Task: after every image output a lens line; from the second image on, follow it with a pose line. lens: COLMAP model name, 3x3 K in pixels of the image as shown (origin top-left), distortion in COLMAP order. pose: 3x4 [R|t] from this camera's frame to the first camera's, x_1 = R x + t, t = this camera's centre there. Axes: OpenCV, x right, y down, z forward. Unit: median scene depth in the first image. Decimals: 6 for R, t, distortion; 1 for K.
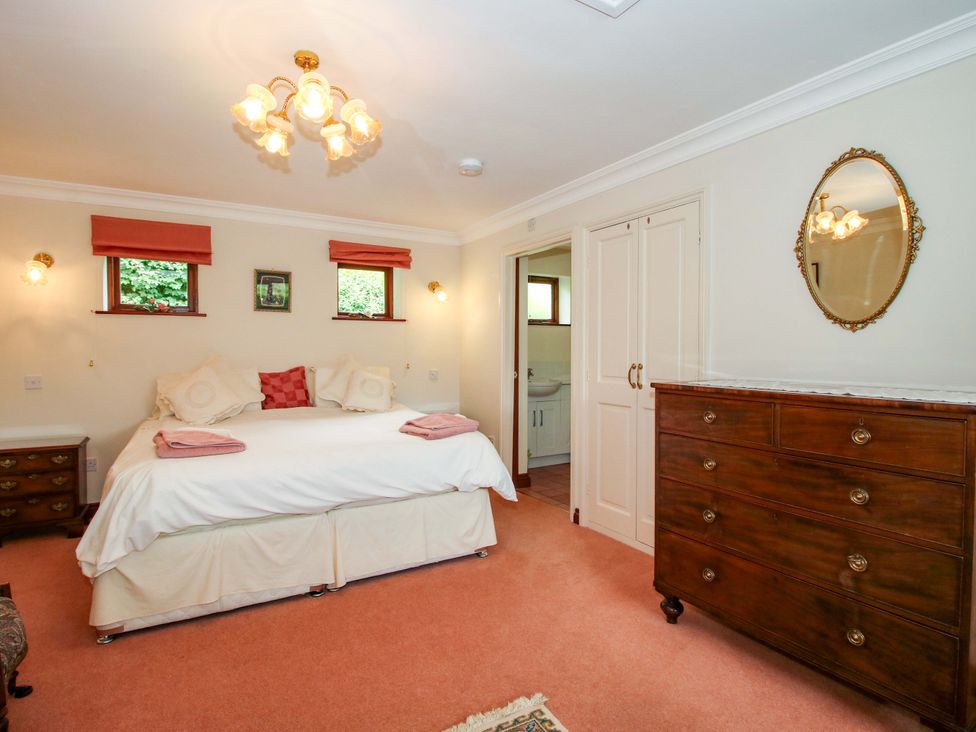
lens RADIAL K [[512.3, 0, 465.5], [0, 512.3, 364.1], [0, 0, 1]] dist [0.004171, -0.013101]
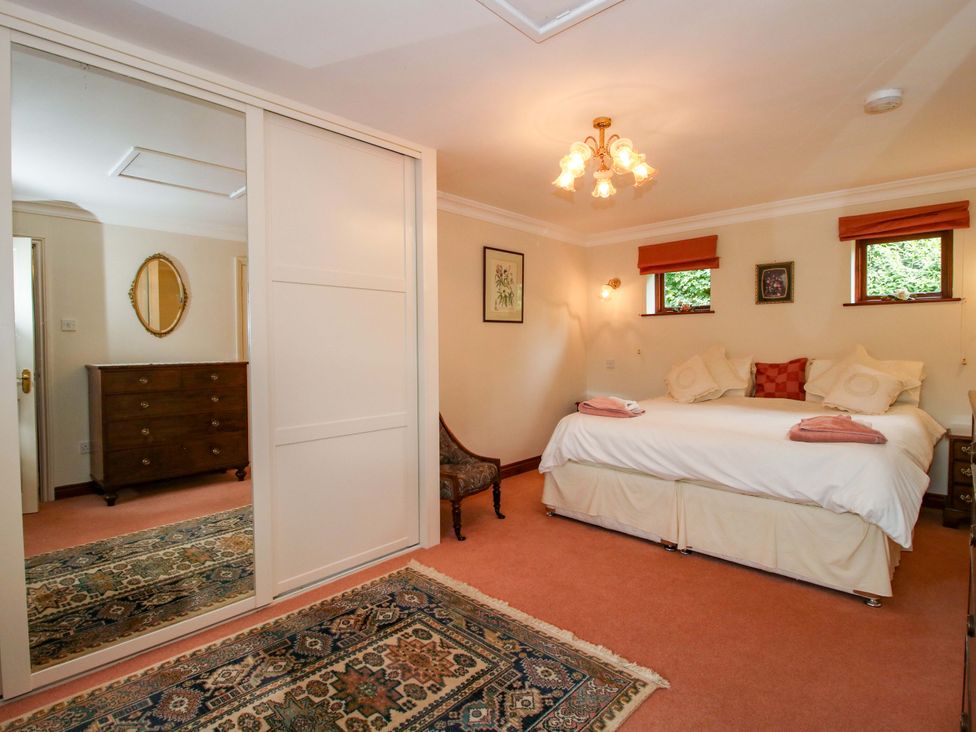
lens RADIAL K [[512.3, 0, 491.8], [0, 512.3, 364.7], [0, 0, 1]] dist [0.004171, -0.013101]
pose [[0.298759, 0.035284, -0.953676, 0.450808], [-0.019620, 0.999332, 0.030827, -0.001135], [0.954127, 0.009501, 0.299252, 0.165645]]
